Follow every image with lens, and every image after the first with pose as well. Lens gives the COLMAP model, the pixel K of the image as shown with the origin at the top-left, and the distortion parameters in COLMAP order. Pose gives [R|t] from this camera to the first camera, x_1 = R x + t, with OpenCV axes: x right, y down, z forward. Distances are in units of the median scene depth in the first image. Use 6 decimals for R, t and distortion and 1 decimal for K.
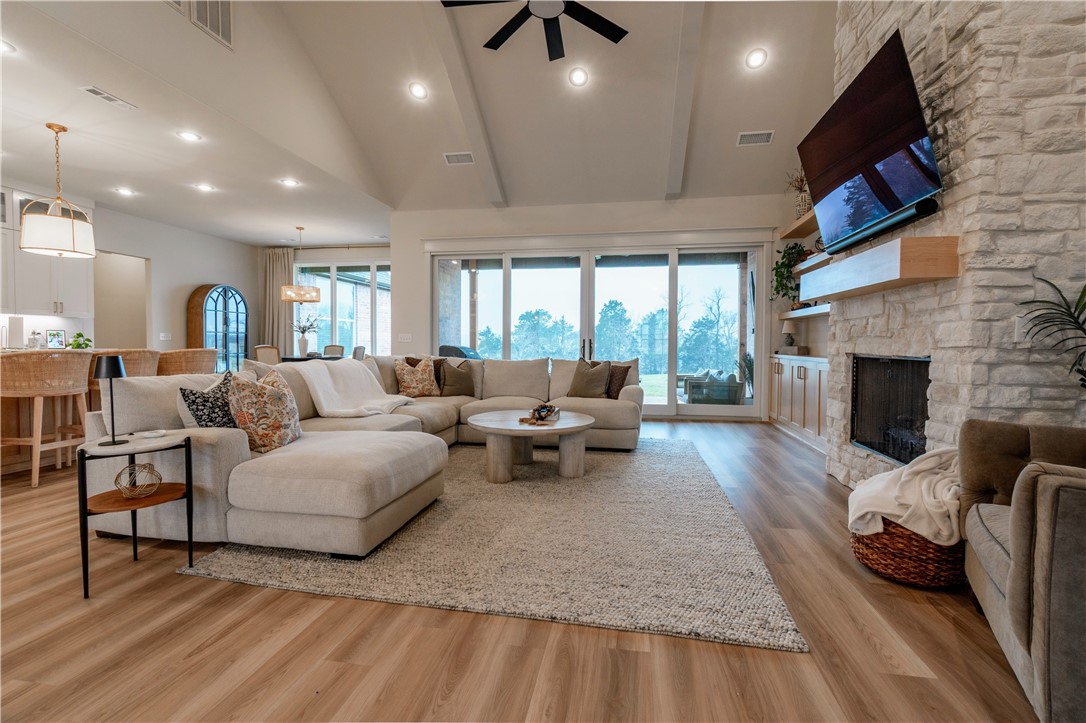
lens RADIAL K [[487.4, 0, 547.3], [0, 487.4, 355.8], [0, 0, 1]] dist [0.002963, 0.000128]
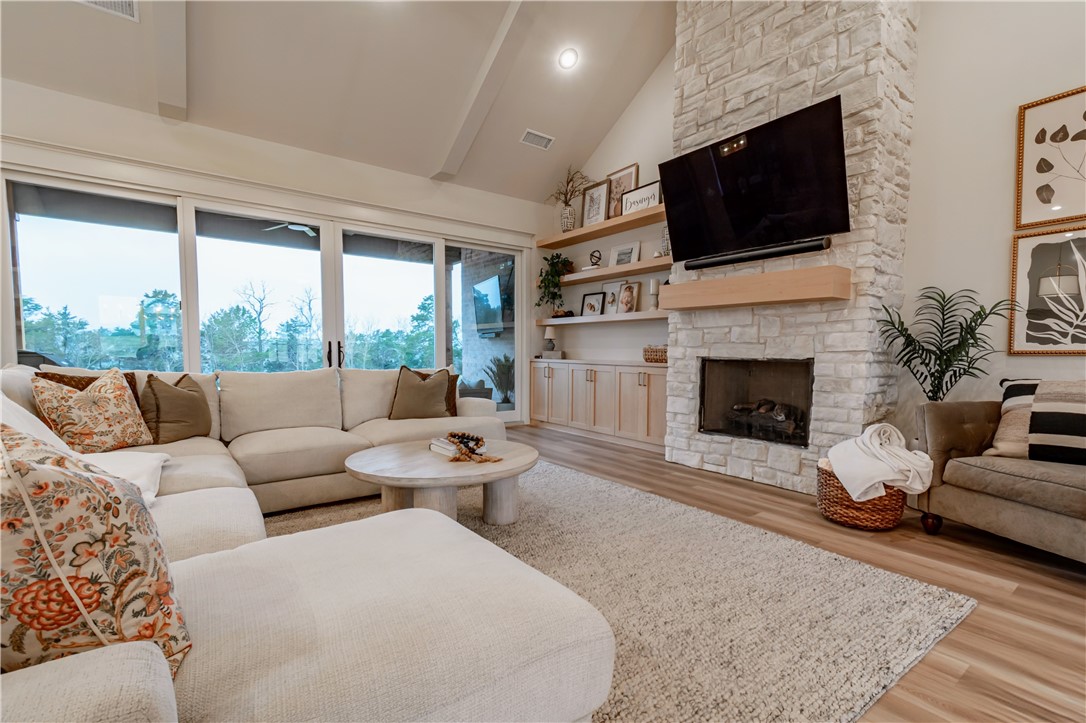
lens RADIAL K [[492.8, 0, 573.1], [0, 492.8, 382.1], [0, 0, 1]] dist [0.001112, -0.000071]
pose [[0.662406, -0.045638, 0.747754, -0.647589], [0.014132, 0.998726, 0.048437, -0.008266], [-0.749012, -0.021518, 0.662207, 0.608923]]
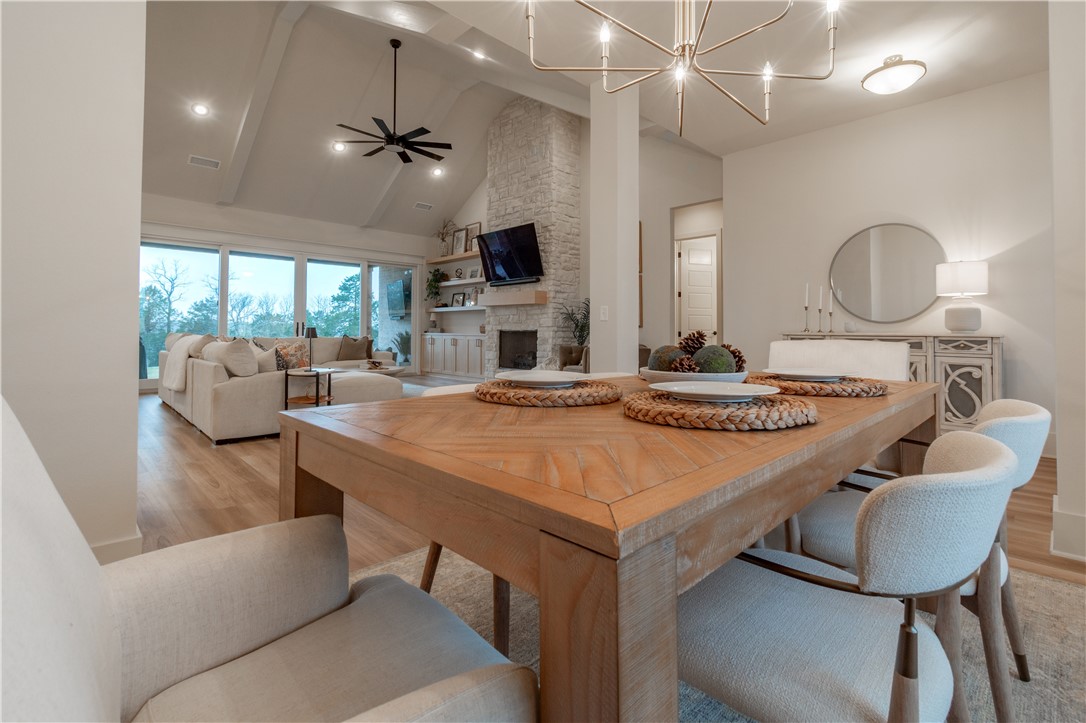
lens RADIAL K [[492.2, 0, 567.5], [0, 492.2, 318.9], [0, 0, 1]] dist [-0.001399, -0.000162]
pose [[0.558668, 0.018987, 0.829174, -1.574167], [0.020505, 0.999116, -0.036694, 0.049277], [-0.829138, 0.037502, 0.557785, -0.805076]]
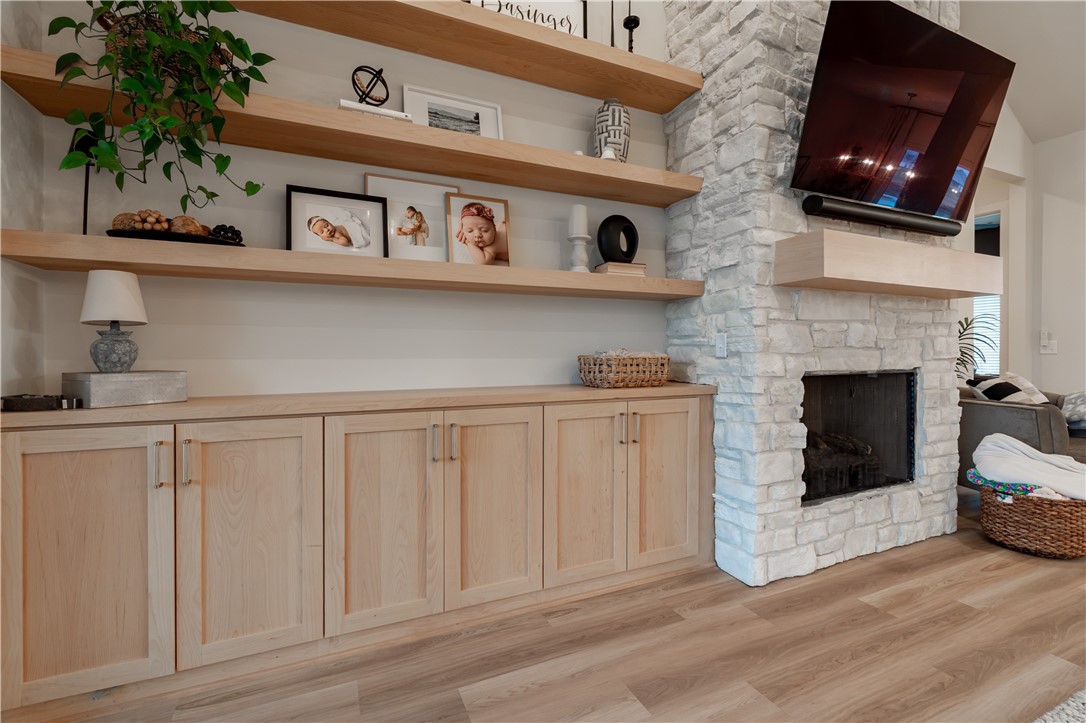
lens RADIAL K [[481.8, 0, 540.4], [0, 481.8, 356.2], [0, 0, 1]] dist [0.000413, -0.000012]
pose [[-0.559332, -0.009104, 0.828893, 0.385088], [0.022425, 0.999408, 0.026108, -0.070024], [-0.828640, 0.033191, -0.558797, 2.277713]]
